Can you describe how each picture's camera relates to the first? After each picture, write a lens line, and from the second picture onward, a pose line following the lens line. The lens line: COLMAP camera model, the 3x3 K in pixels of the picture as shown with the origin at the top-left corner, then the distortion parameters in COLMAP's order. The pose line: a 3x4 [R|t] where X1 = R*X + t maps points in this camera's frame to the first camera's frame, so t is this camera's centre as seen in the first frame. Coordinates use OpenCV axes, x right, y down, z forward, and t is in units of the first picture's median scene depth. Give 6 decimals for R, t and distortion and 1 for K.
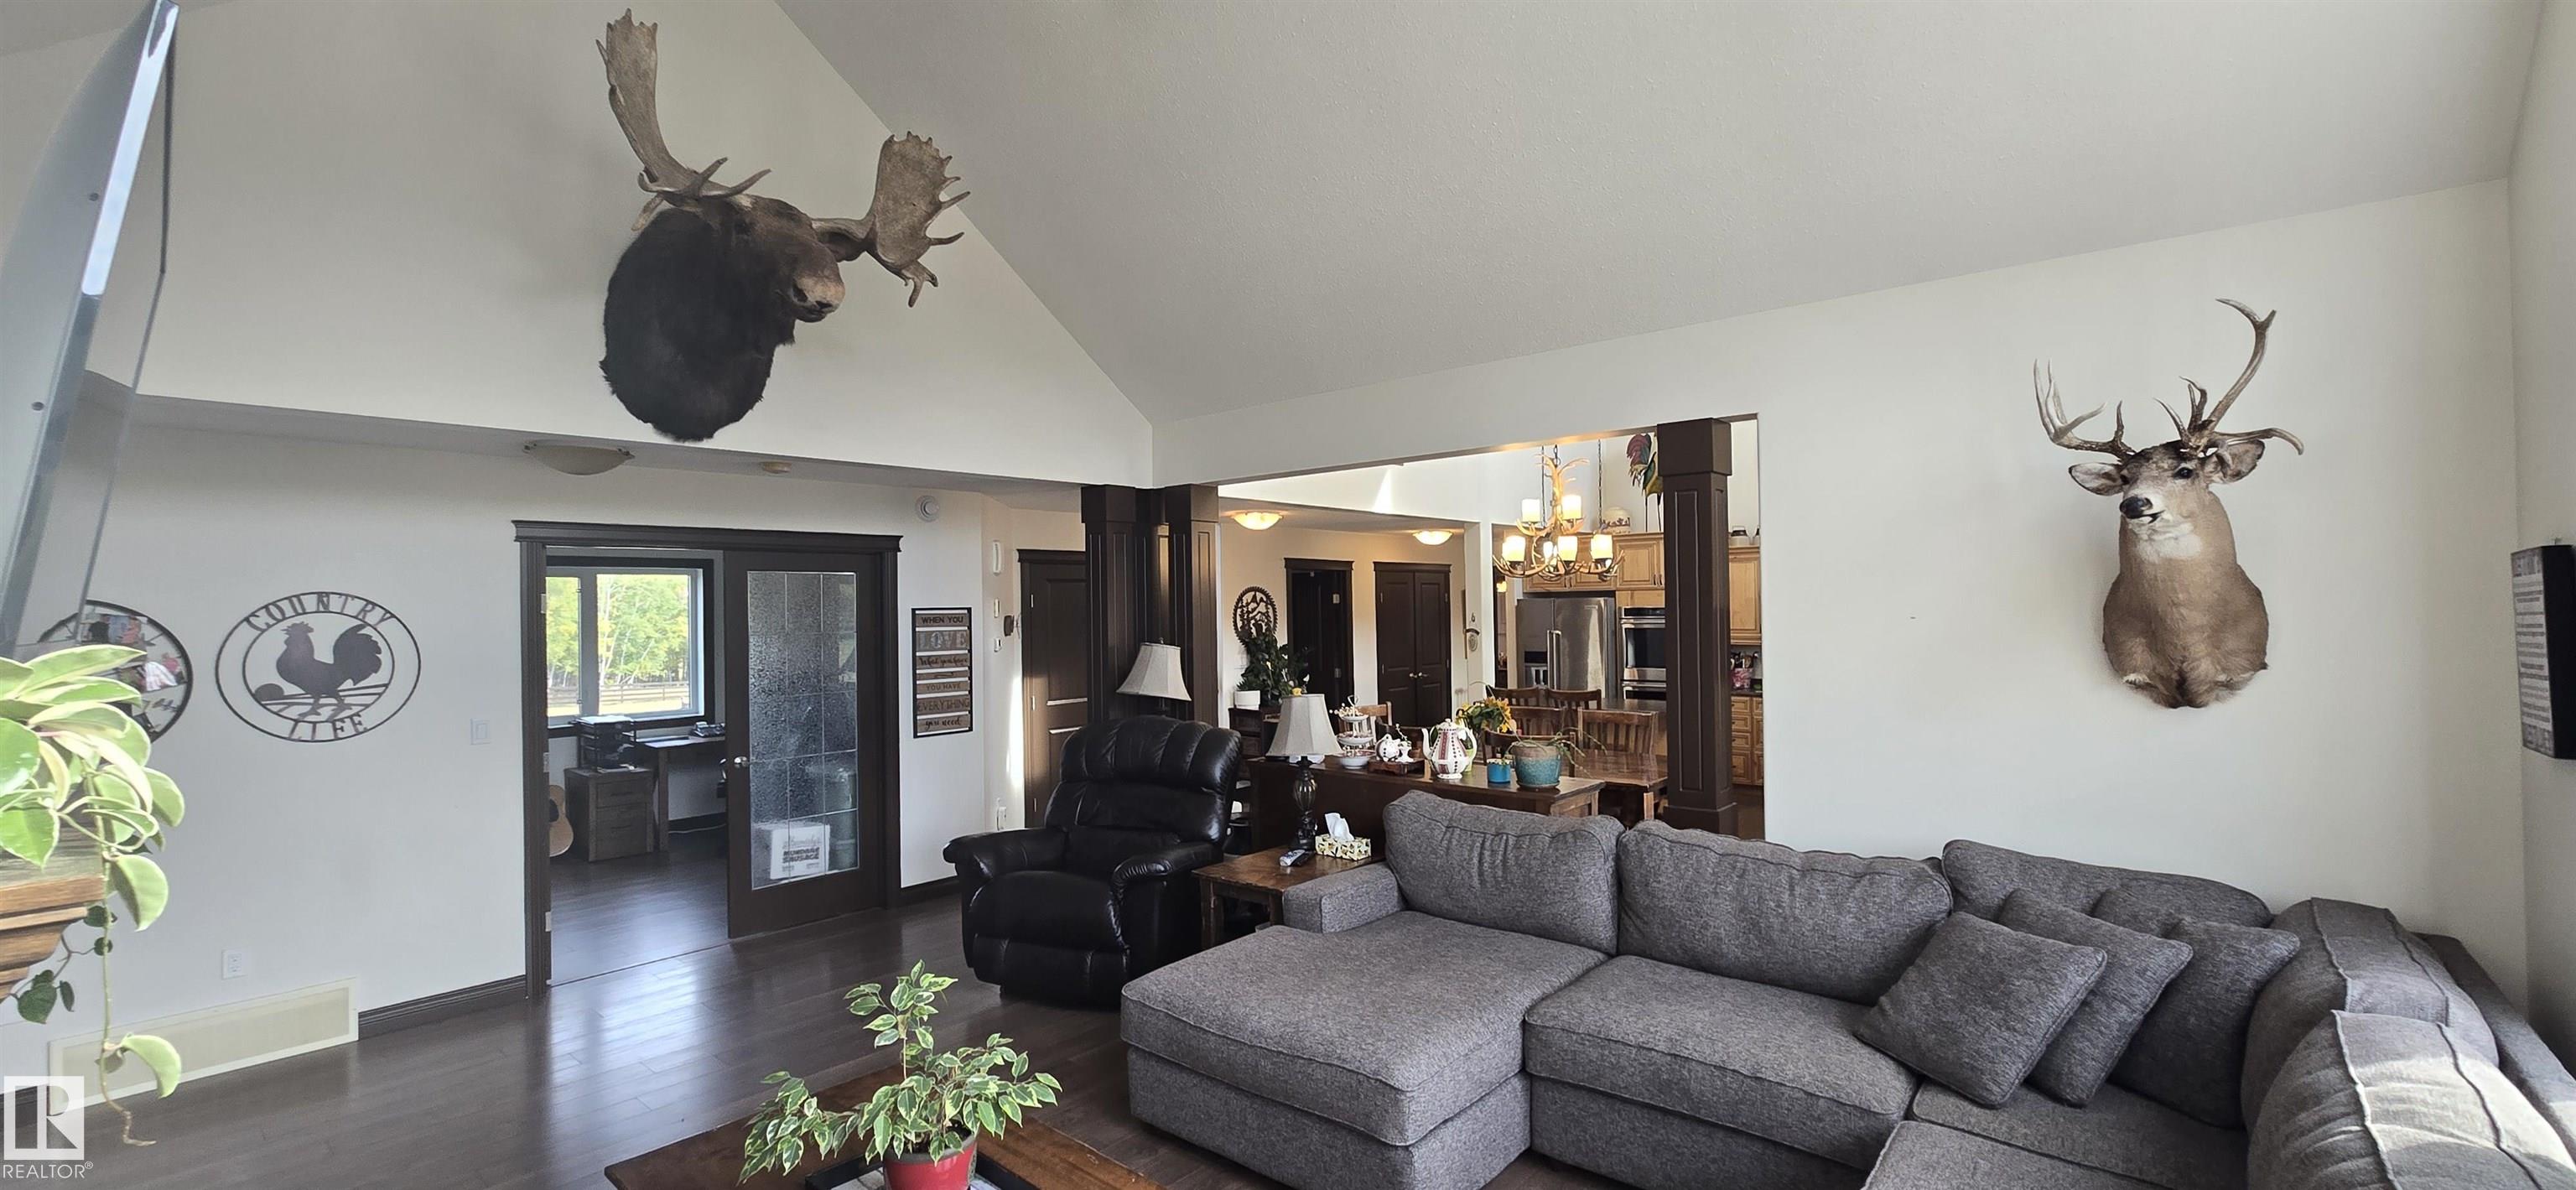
lens RADIAL K [[1047.9, 0, 1303.0], [0, 1047.9, 598.7], [0, 0, 1]] dist [-0.000830, 0.000079]
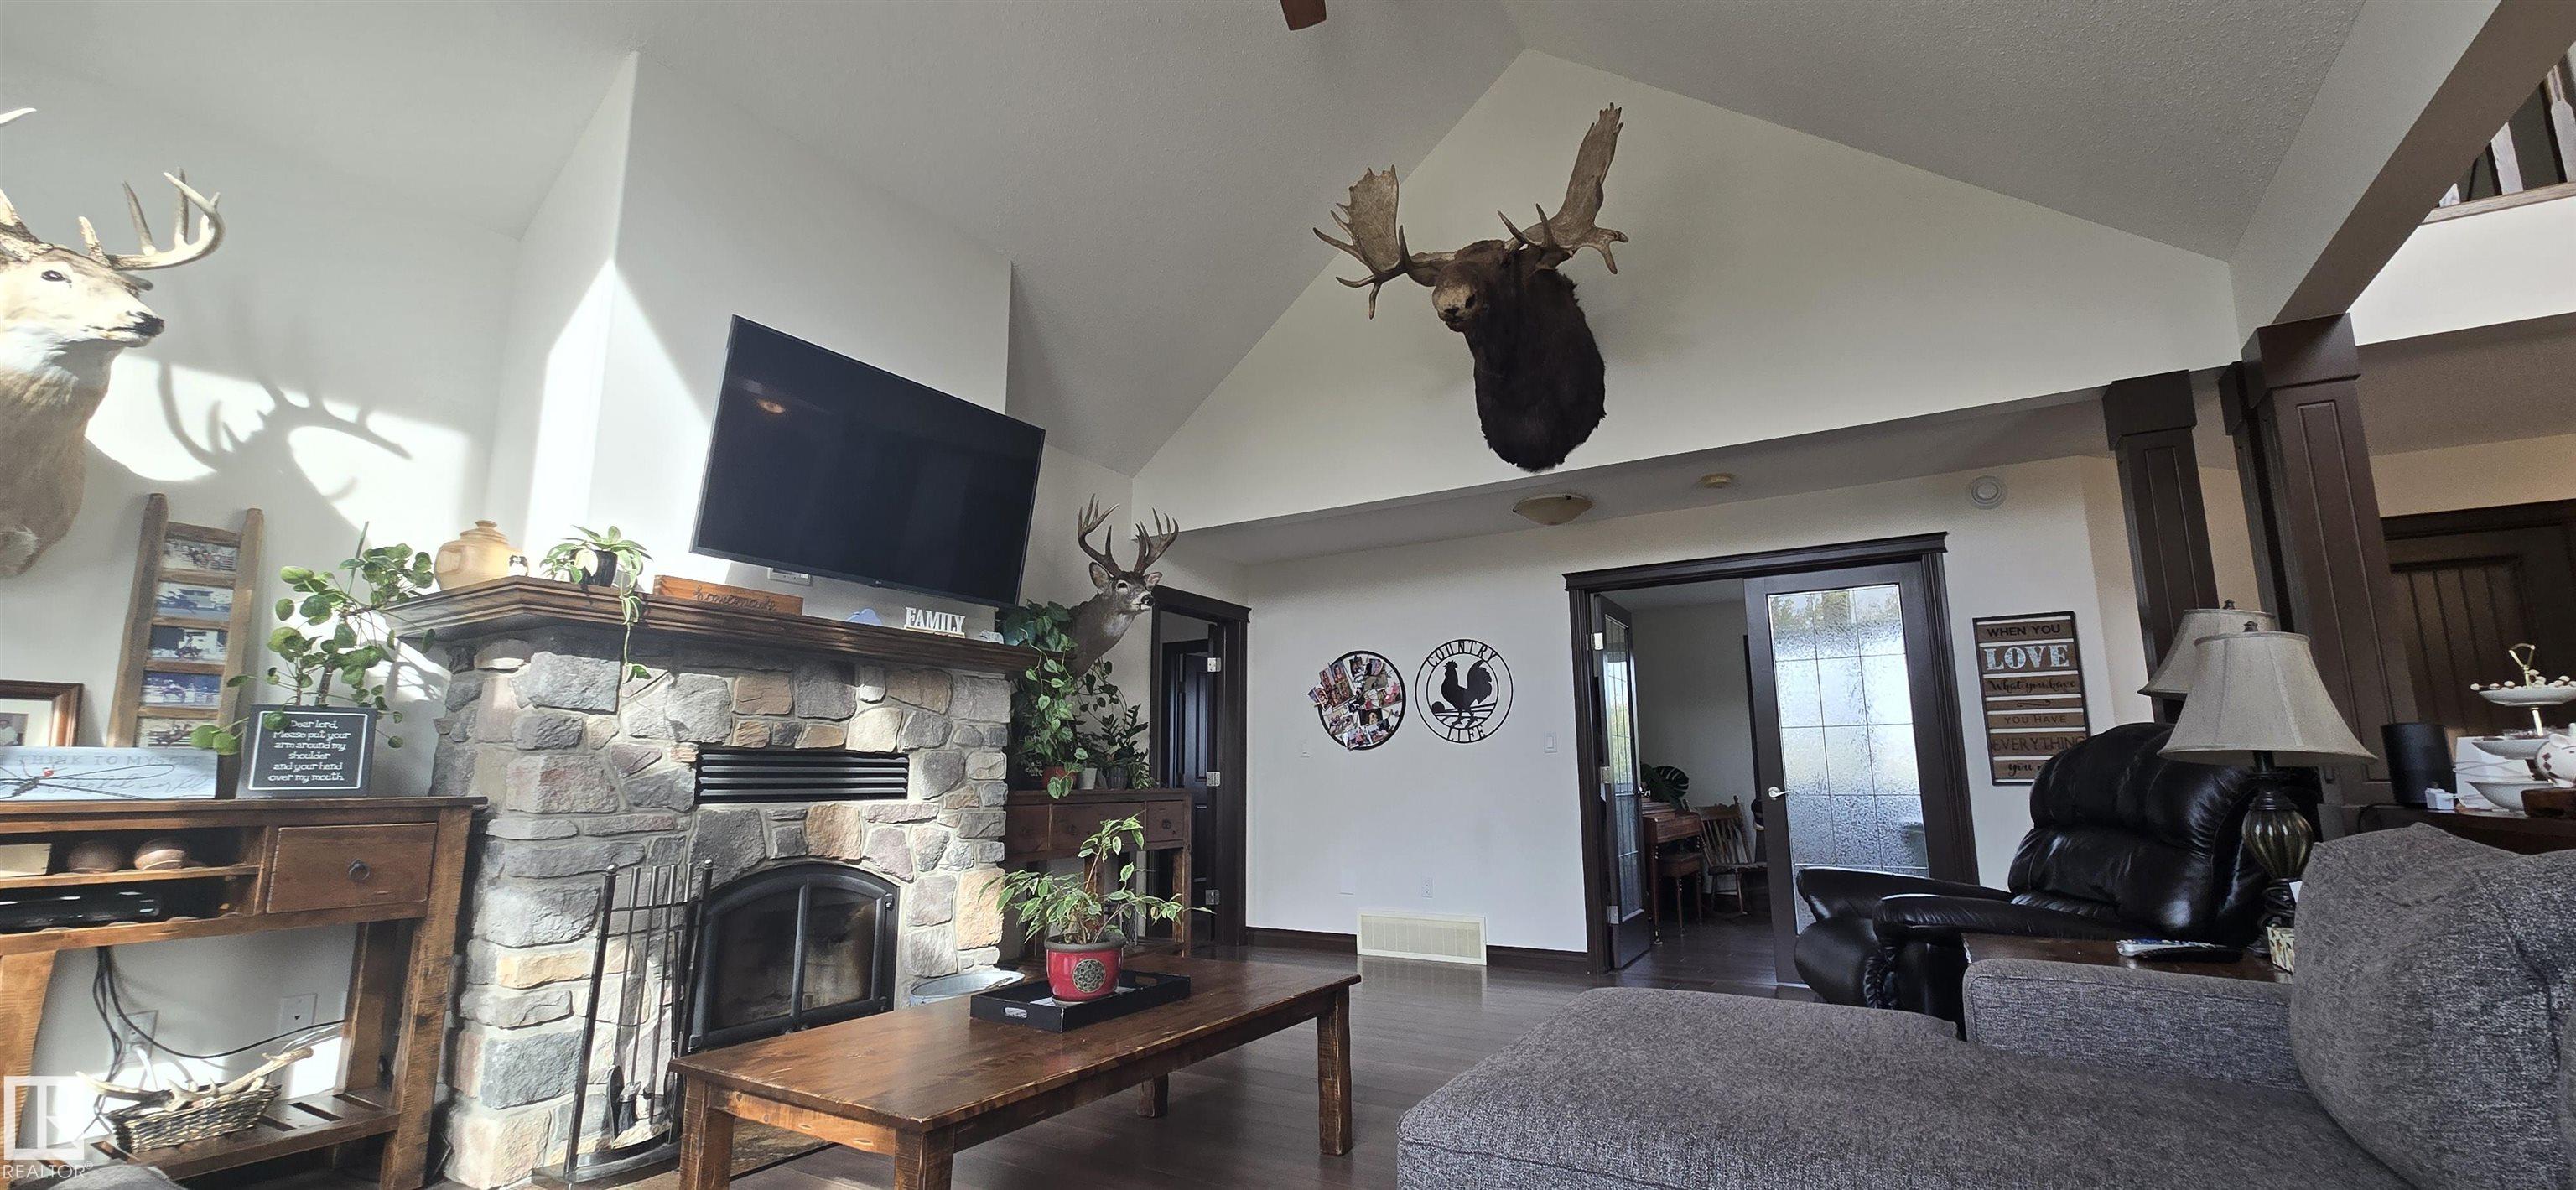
lens RADIAL K [[1053.3, 0, 1293.2], [0, 1053.3, 595.6], [0, 0, 1]] dist [0.000688, 0.000019]
pose [[0.166781, -0.157061, -0.973404, 0.252529], [0.010374, 0.987456, -0.157551, 0.088409], [0.985939, 0.016179, 0.166319, 0.285438]]
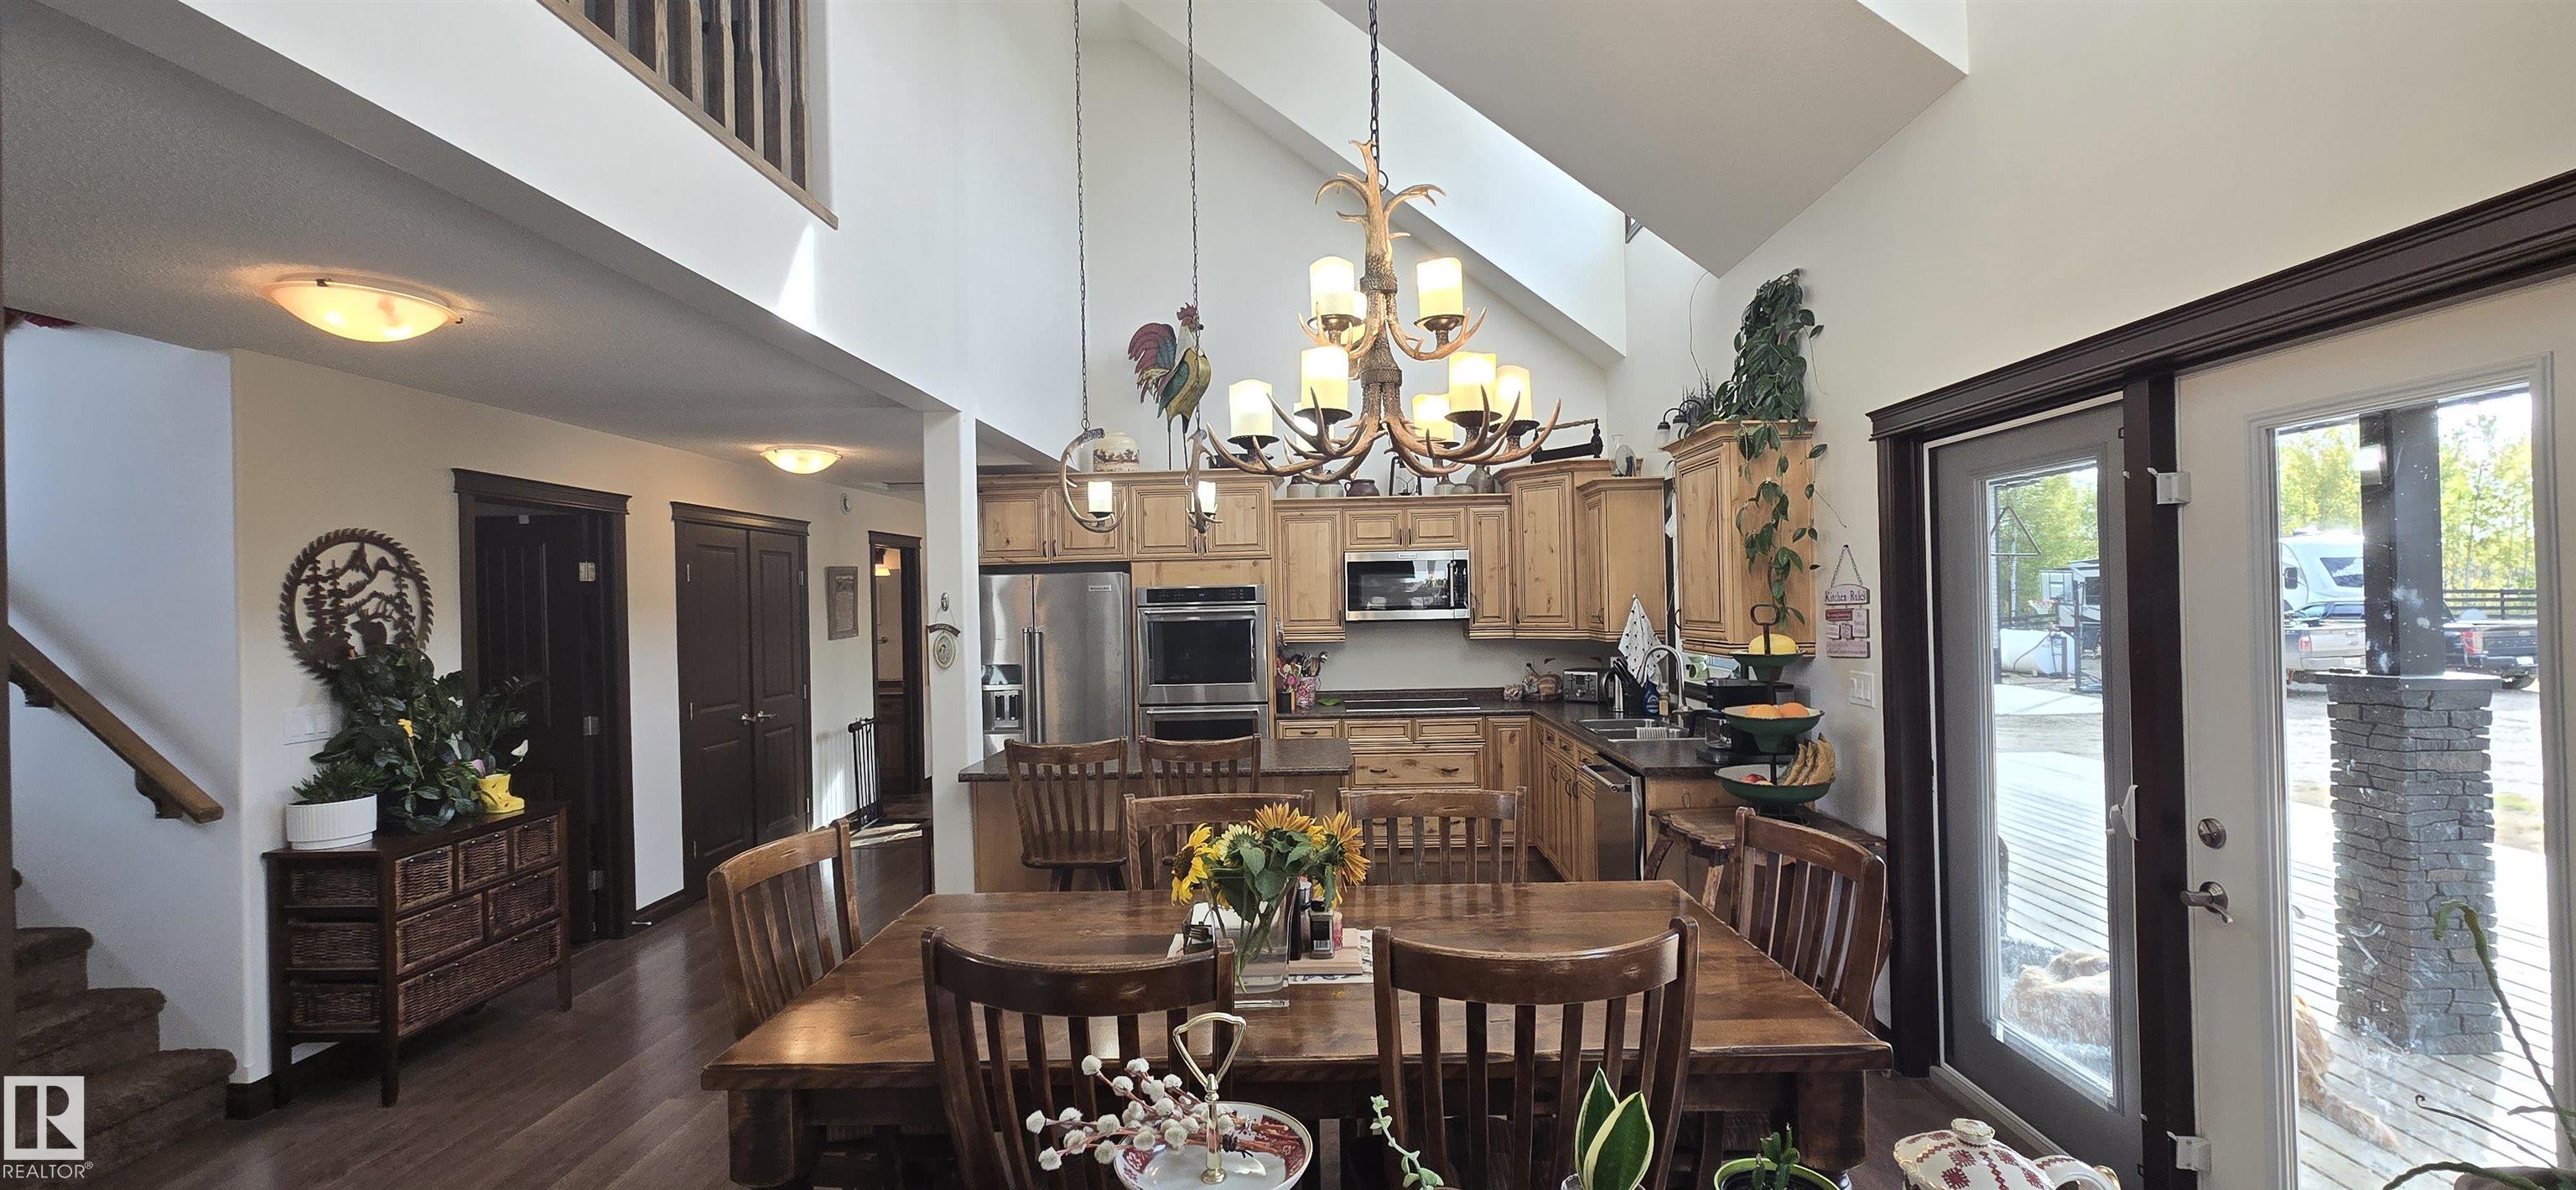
lens RADIAL K [[1053.3, 0, 1293.2], [0, 1053.3, 595.6], [0, 0, 1]] dist [0.000688, 0.000019]
pose [[0.780943, 0.000208, 0.624602, -0.023491], [0.005110, 0.999964, -0.006723, 0.021744], [-0.624581, 0.008442, 0.780914, 0.575116]]
